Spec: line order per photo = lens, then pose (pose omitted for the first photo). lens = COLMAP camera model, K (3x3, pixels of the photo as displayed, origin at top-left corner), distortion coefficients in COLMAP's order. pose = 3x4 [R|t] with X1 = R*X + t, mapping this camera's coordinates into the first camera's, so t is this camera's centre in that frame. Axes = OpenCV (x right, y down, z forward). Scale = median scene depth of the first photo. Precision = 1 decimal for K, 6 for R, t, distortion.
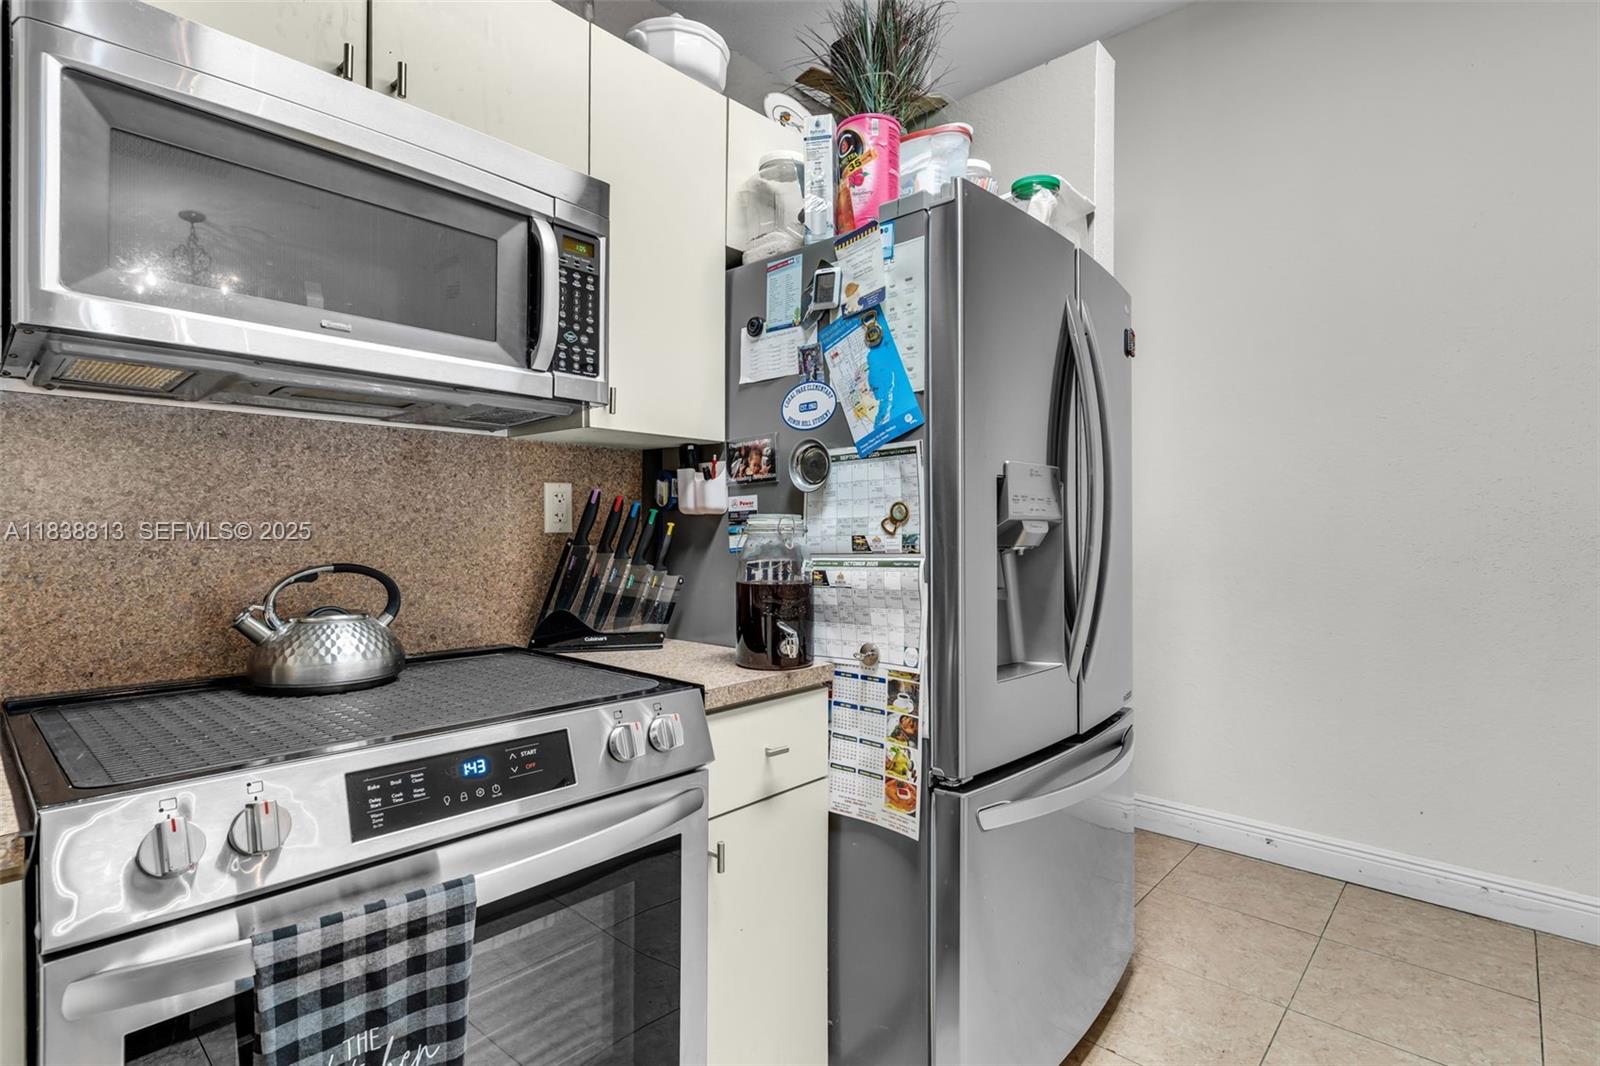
lens RADIAL K [[767.1, 0, 793.7], [0, 767.1, 524.7], [0, 0, 1]] dist [0.000656, -0.000483]
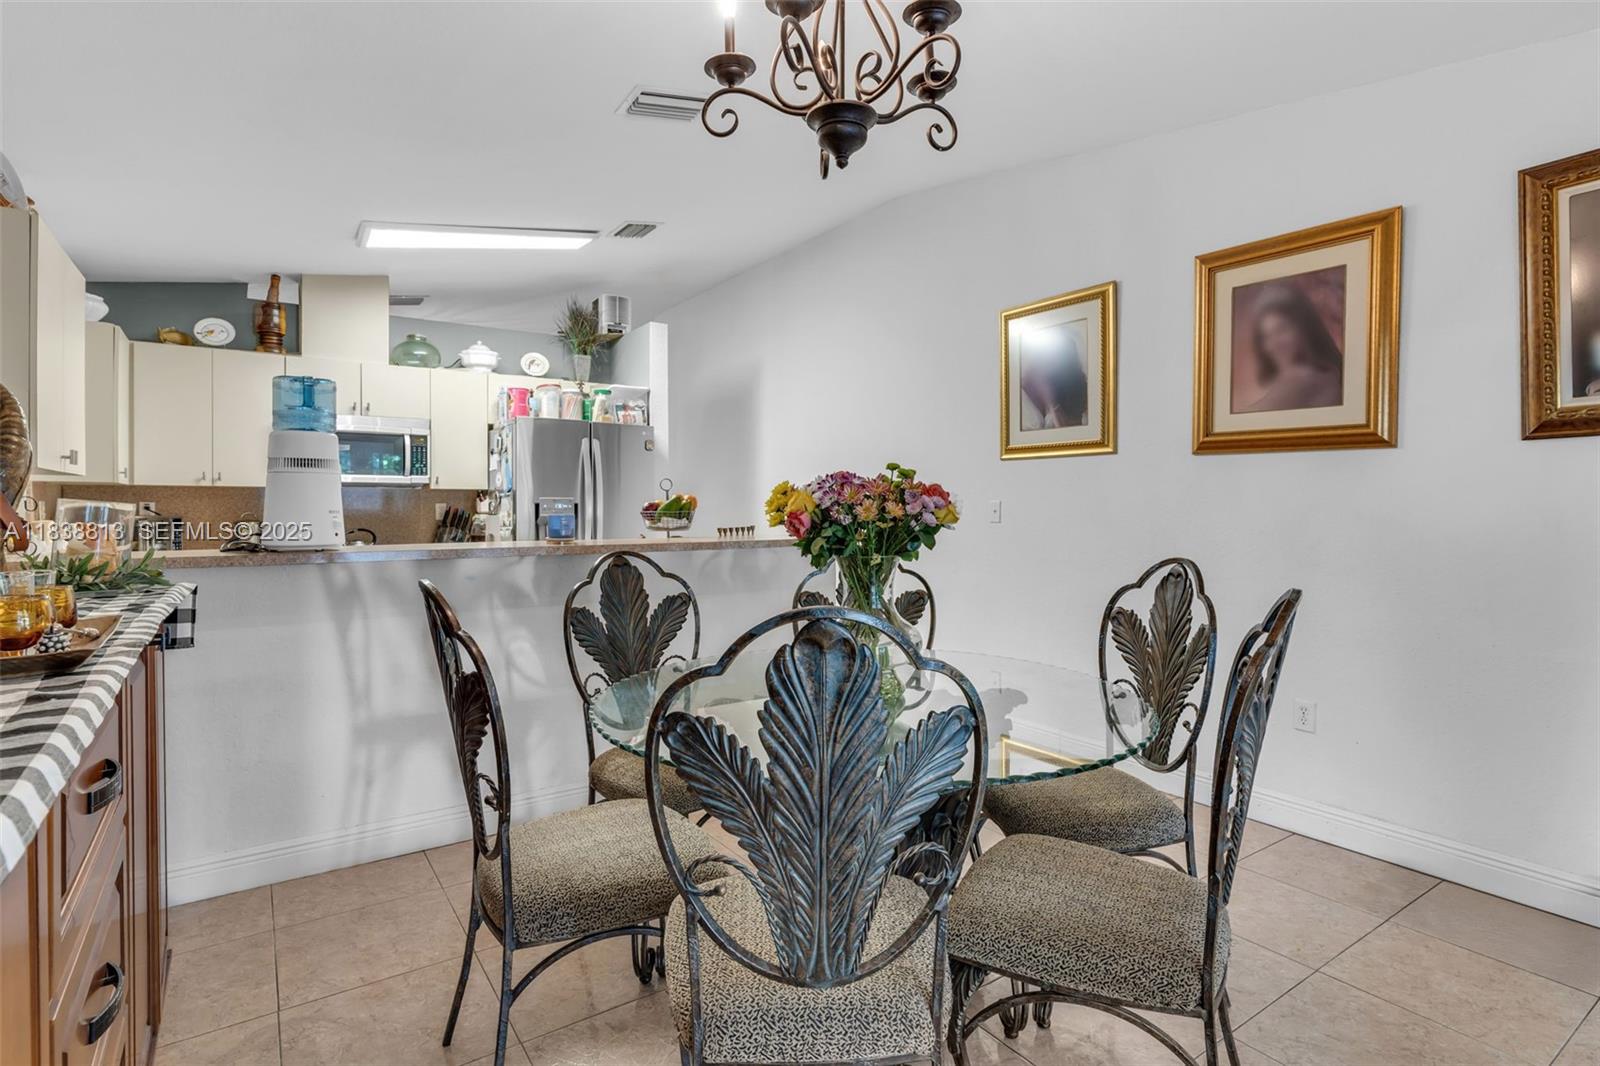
lens RADIAL K [[767.1, 0, 793.7], [0, 767.1, 524.7], [0, 0, 1]] dist [0.000656, -0.000483]
pose [[0.976085, 0.005858, -0.217311, 1.707479], [-0.000708, 0.999717, 0.023768, -0.043638], [0.217389, -0.023046, 0.975813, -1.635509]]
